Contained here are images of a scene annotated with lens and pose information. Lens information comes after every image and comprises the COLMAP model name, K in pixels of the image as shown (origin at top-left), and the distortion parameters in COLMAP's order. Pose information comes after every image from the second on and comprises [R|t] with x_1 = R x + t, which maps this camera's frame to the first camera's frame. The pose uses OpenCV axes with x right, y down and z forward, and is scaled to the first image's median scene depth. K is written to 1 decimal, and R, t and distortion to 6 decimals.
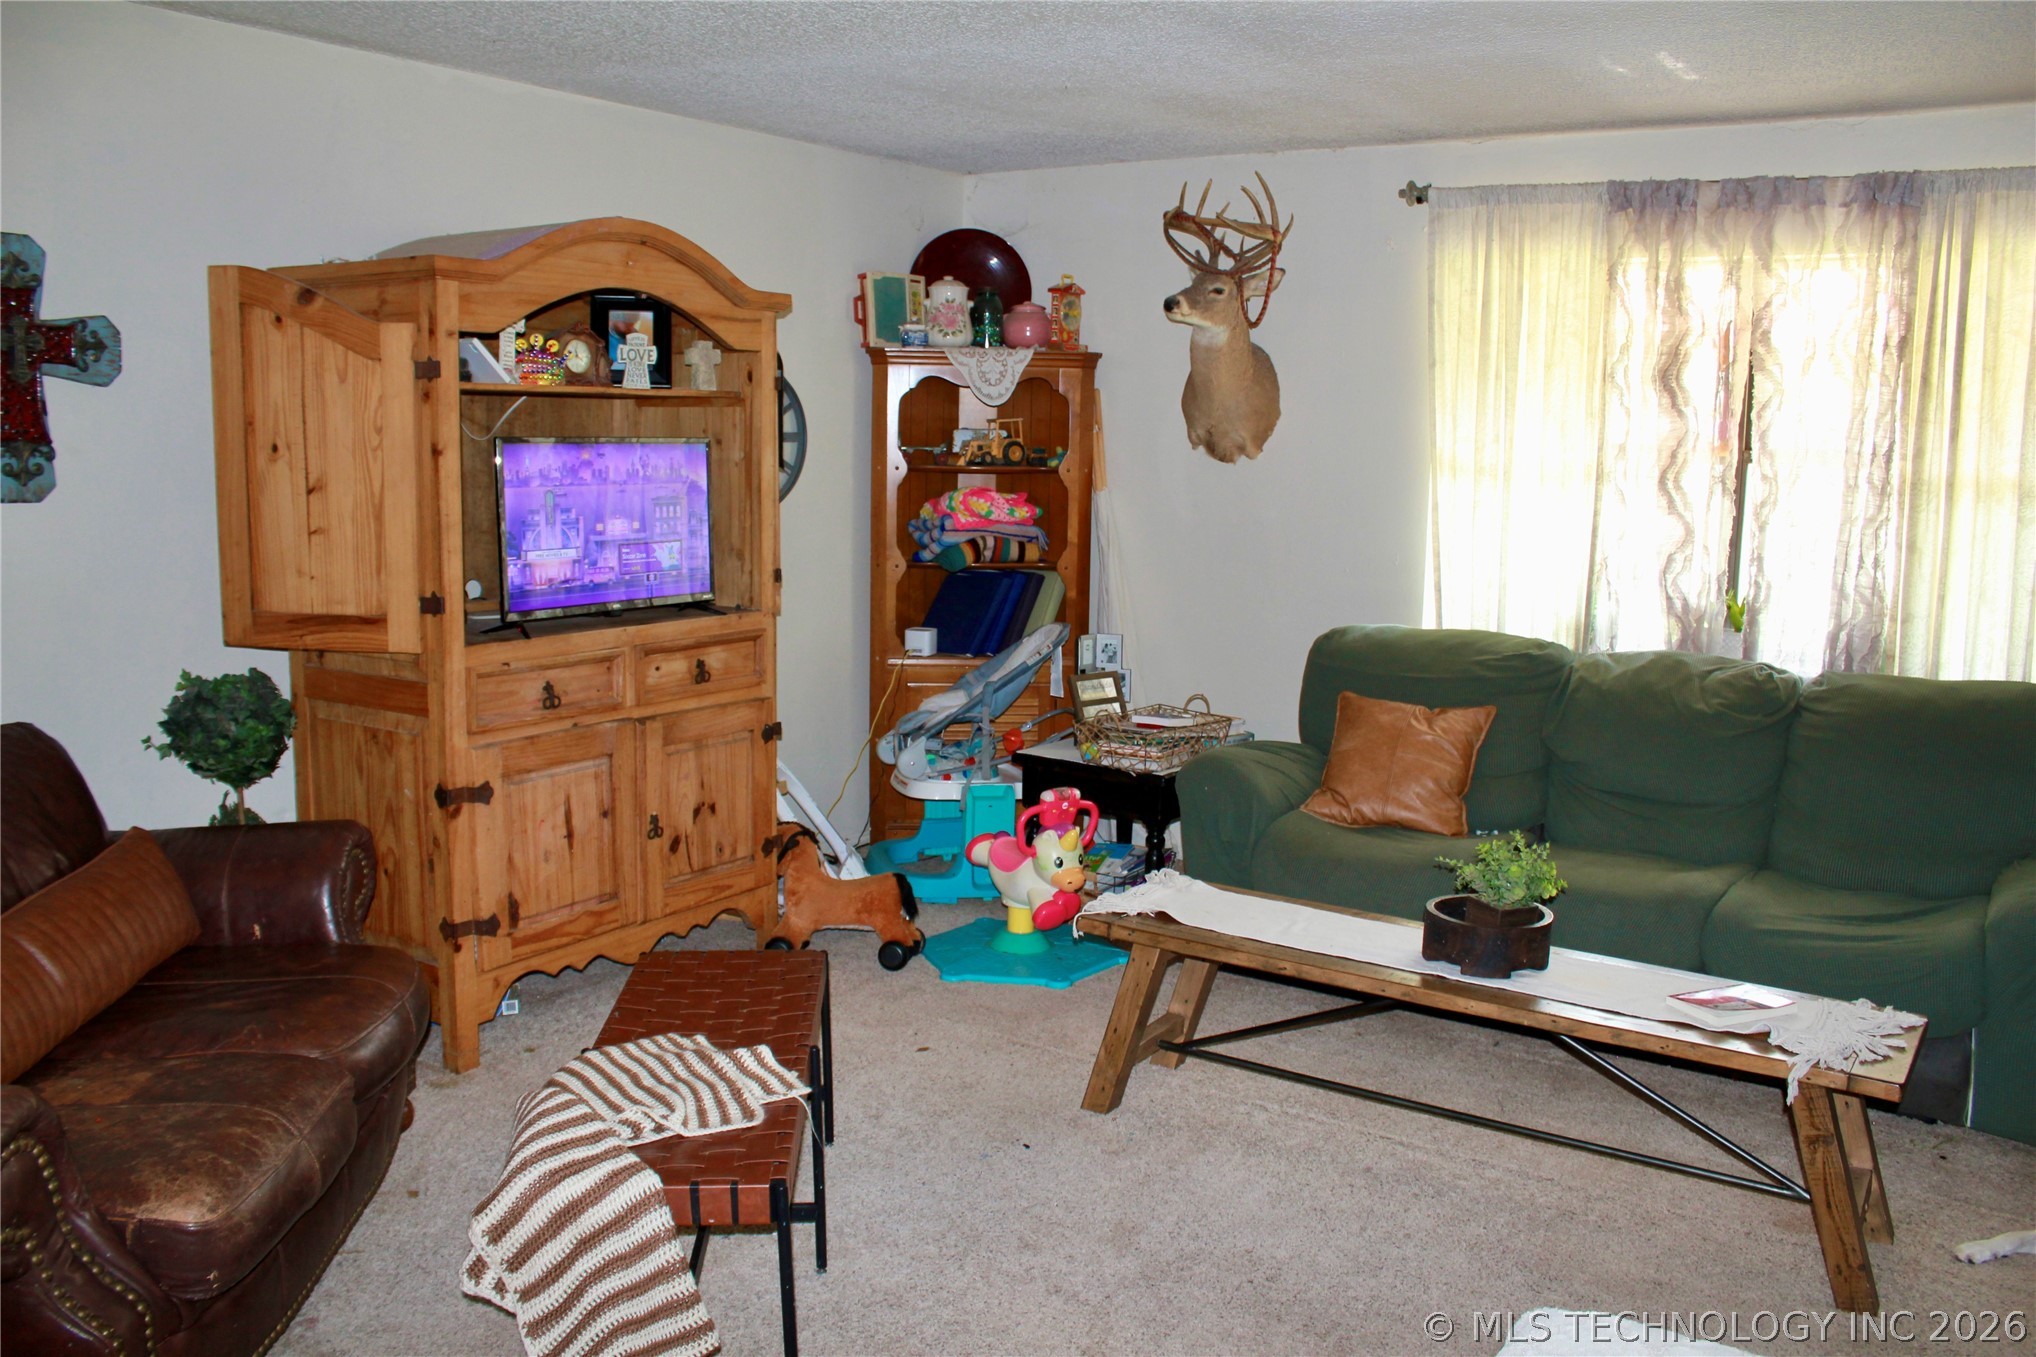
lens RADIAL K [[1704.6, 0, 1025.7], [0, 1704.6, 676.6], [0, 0, 1]] dist [-0.171857, 0.159567]
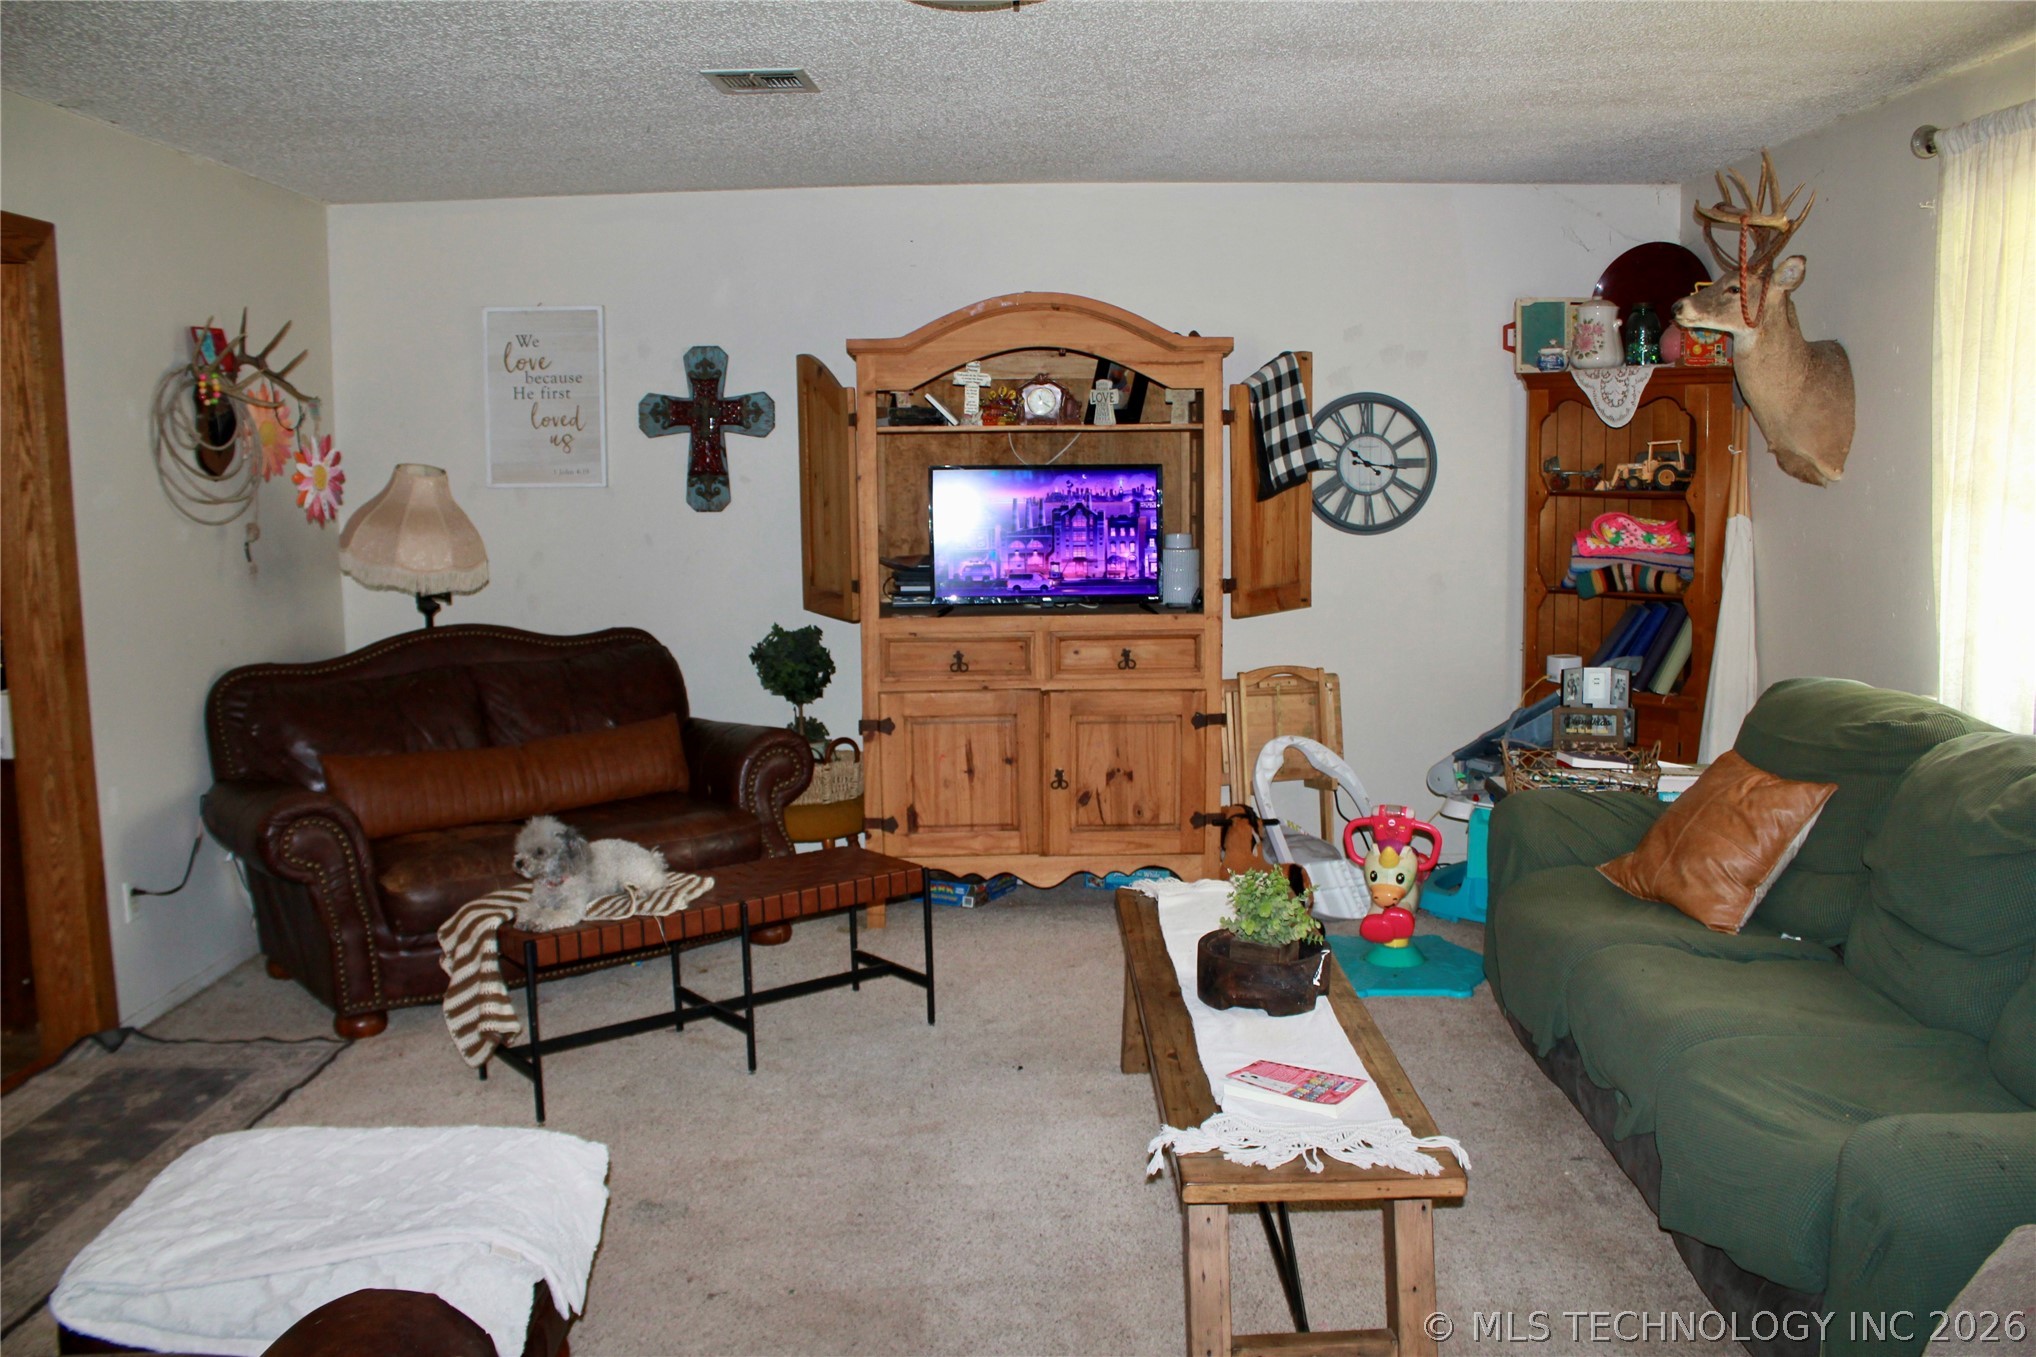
lens RADIAL K [[1704.6, 0, 1025.7], [0, 1704.6, 676.6], [0, 0, 1]] dist [-0.171857, 0.159567]
pose [[0.558127, 0.078938, -0.825992, 0.789695], [-0.096970, 0.994848, 0.029552, -0.020441], [0.824070, 0.063603, 0.562907, 0.274255]]
